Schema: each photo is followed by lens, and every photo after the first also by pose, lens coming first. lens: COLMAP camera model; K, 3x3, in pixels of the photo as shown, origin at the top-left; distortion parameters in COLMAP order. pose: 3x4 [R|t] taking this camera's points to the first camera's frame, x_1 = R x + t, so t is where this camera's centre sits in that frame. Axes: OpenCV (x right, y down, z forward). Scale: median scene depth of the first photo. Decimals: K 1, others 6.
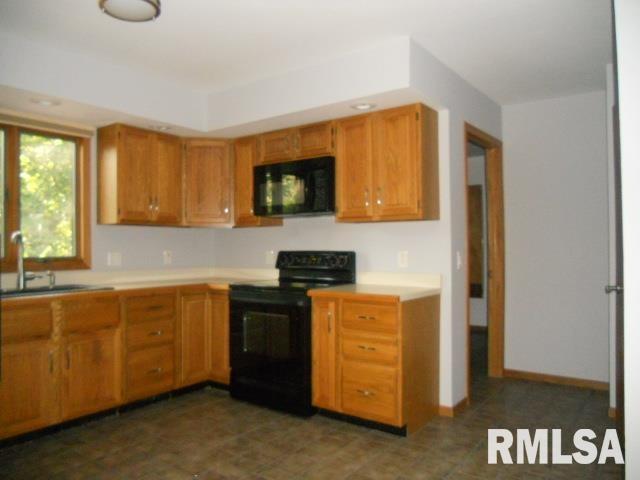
lens RADIAL K [[488.6, 0, 319.6], [0, 488.6, 247.1], [0, 0, 1]] dist [-0.046157, 0.004702]
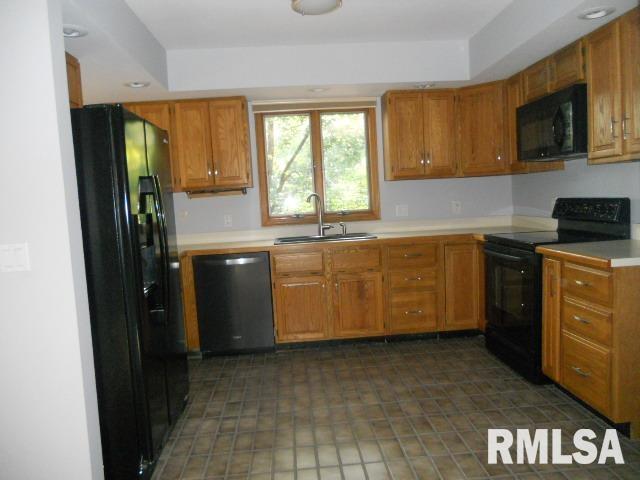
lens RADIAL K [[488.6, 0, 326.9], [0, 488.6, 250.4], [0, 0, 1]] dist [-0.046157, 0.004702]
pose [[0.643111, 0.052963, -0.763939, 0.402301], [0.048115, 0.992839, 0.109337, -0.019132], [0.764260, -0.107073, 0.635958, 0.144689]]
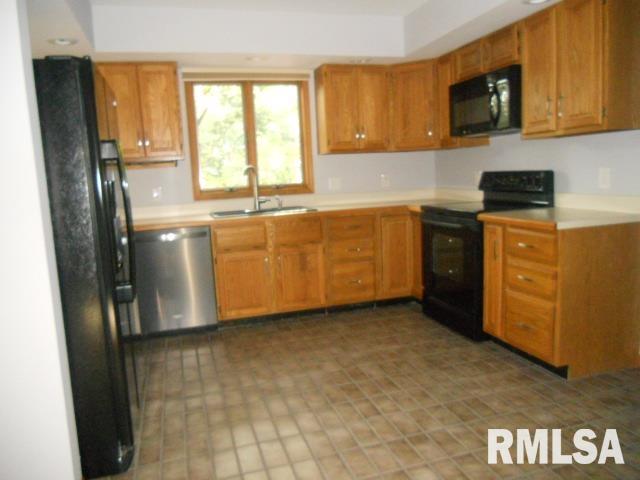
lens RADIAL K [[488.6, 0, 324.5], [0, 488.6, 251.7], [0, 0, 1]] dist [-0.046157, 0.004702]
pose [[0.797462, 0.063242, -0.600045, 0.312027], [0.043024, 0.986000, 0.161099, -0.006562], [0.601833, -0.154287, 0.783577, 0.052129]]
